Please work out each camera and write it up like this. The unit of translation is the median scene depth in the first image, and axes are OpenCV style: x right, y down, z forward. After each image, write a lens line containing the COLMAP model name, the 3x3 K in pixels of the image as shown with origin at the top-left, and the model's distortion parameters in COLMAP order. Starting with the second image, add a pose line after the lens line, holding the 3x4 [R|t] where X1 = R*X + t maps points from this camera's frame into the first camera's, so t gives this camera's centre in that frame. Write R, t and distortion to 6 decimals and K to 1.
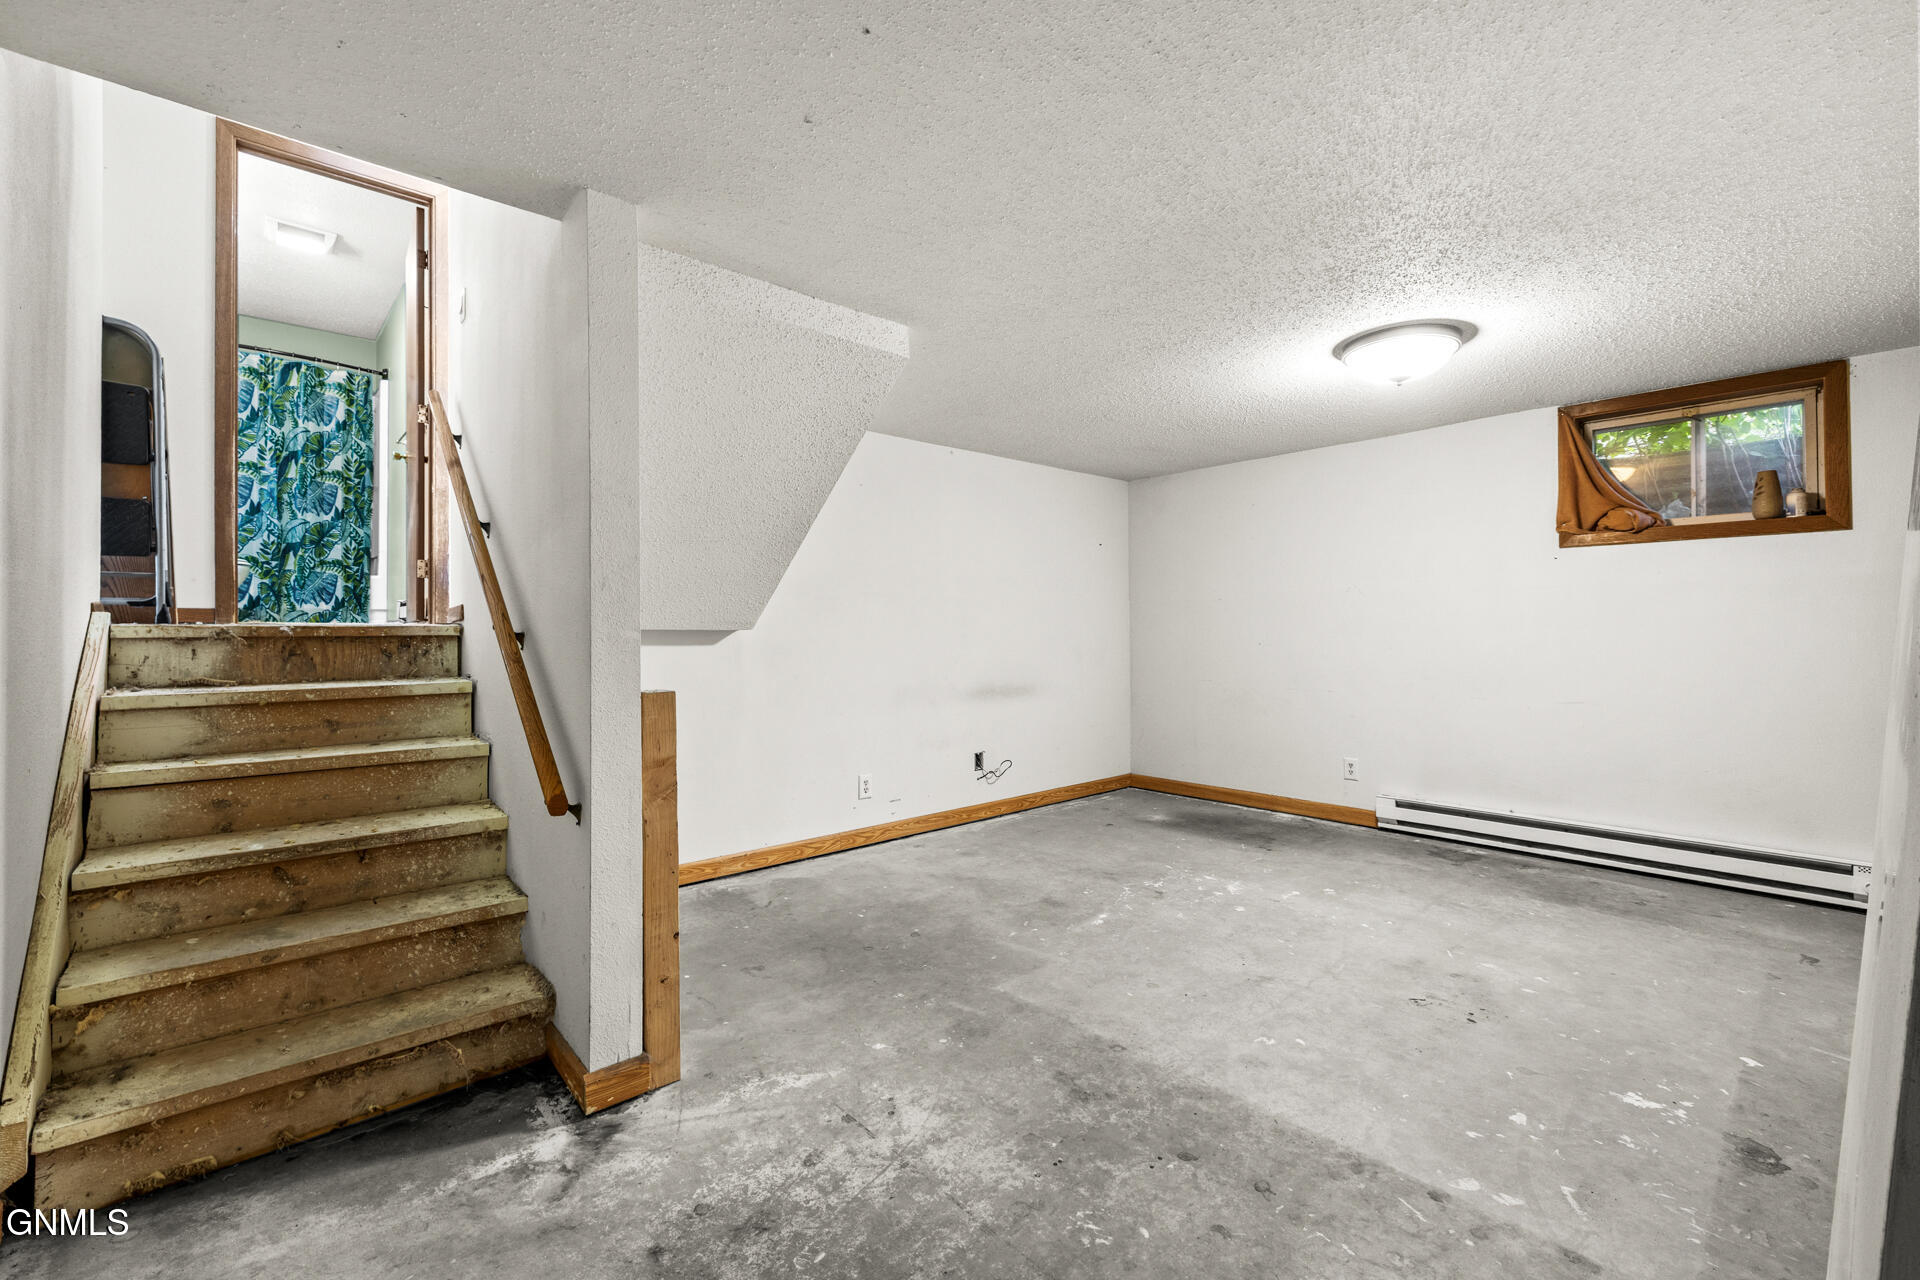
lens RADIAL K [[831.2, 0, 958.4], [0, 831.2, 611.6], [0, 0, 1]] dist [-0.000043, -0.000003]
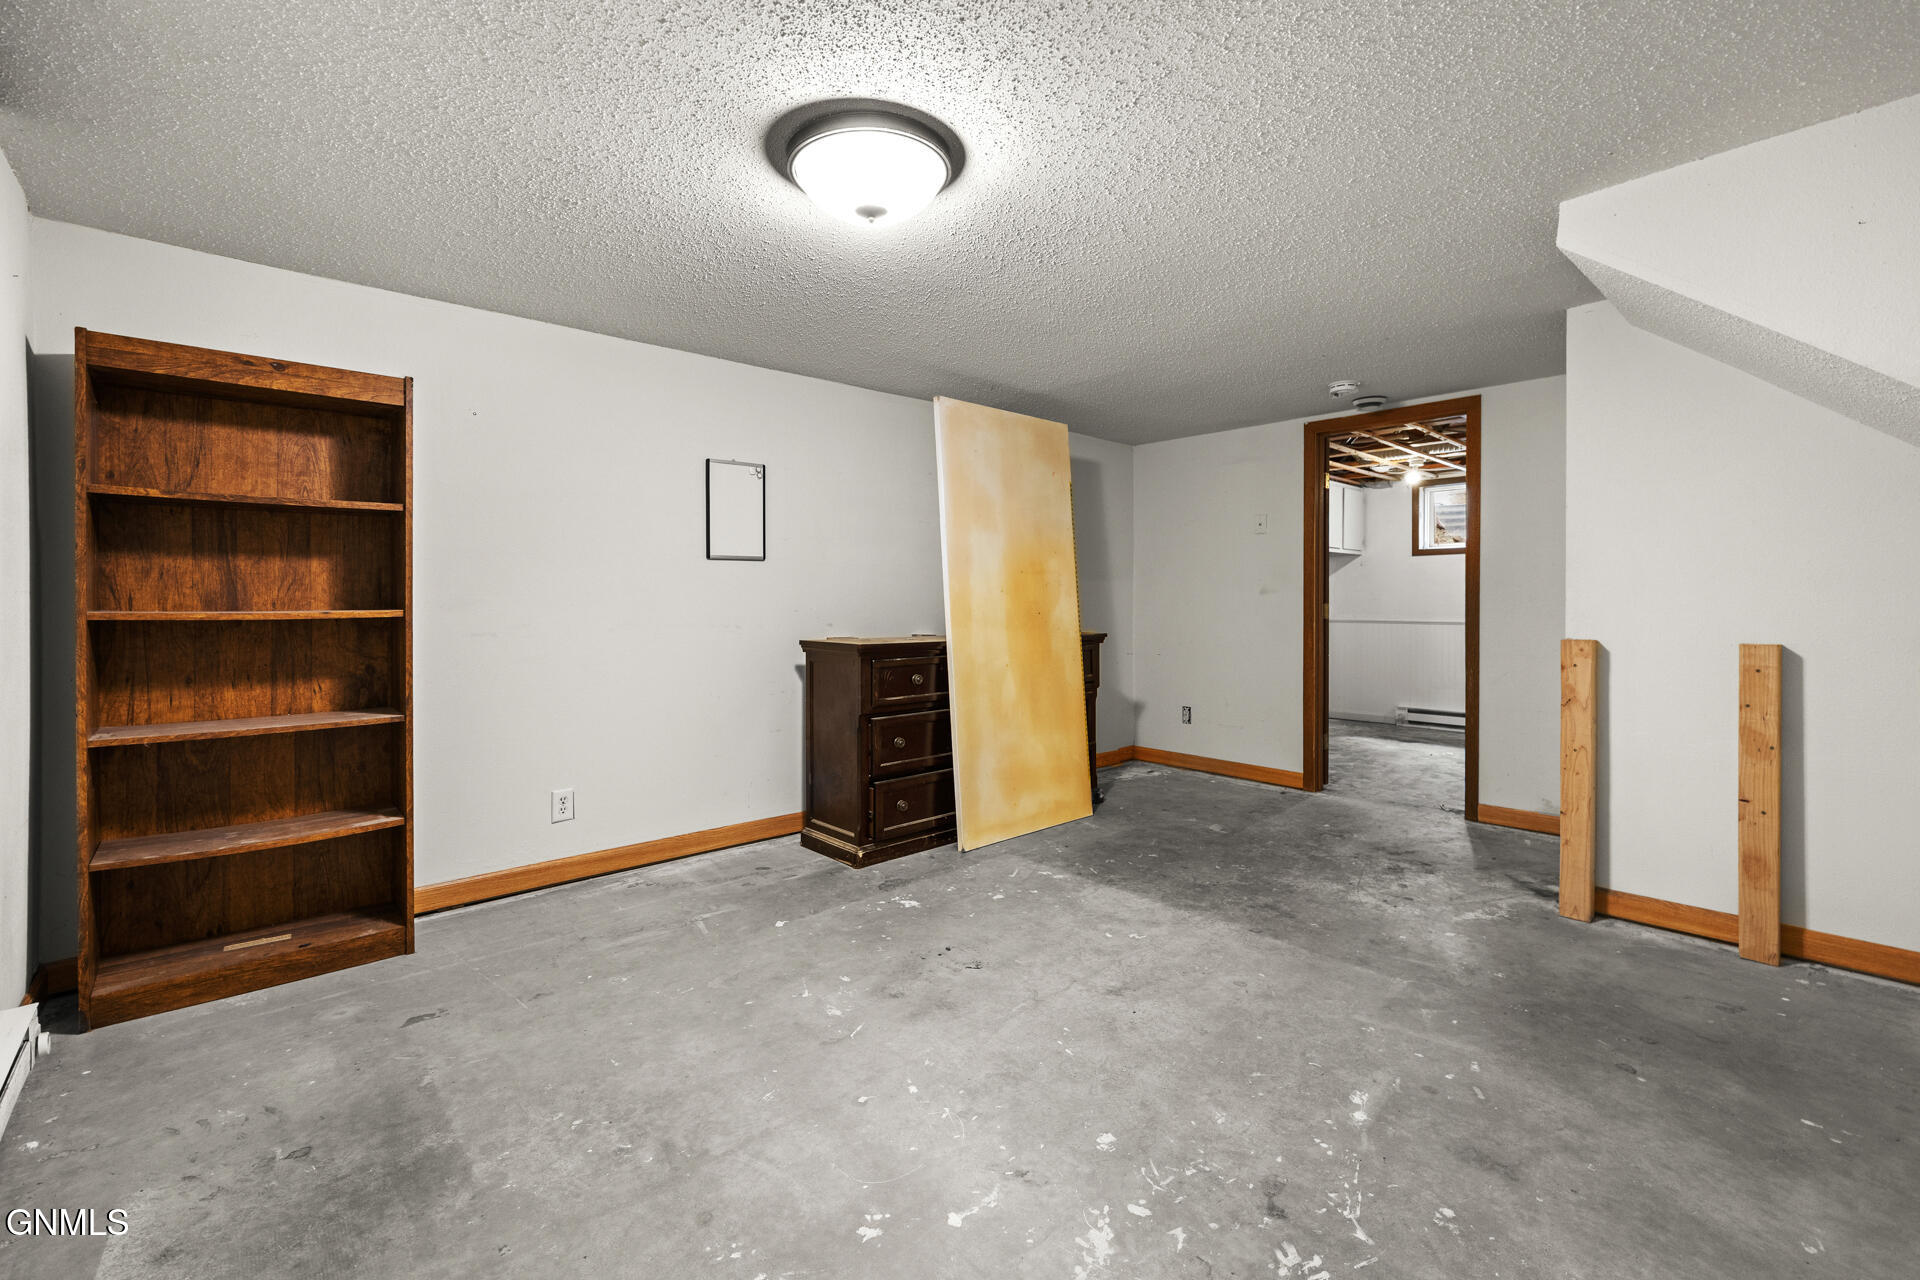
lens RADIAL K [[831.2, 0, 958.4], [0, 831.2, 611.6], [0, 0, 1]] dist [-0.000043, -0.000003]
pose [[-0.999982, 0.005390, 0.002677, 0.586283], [0.005372, 0.999962, -0.006870, 0.043485], [-0.002714, -0.006856, -0.999973, 2.083482]]
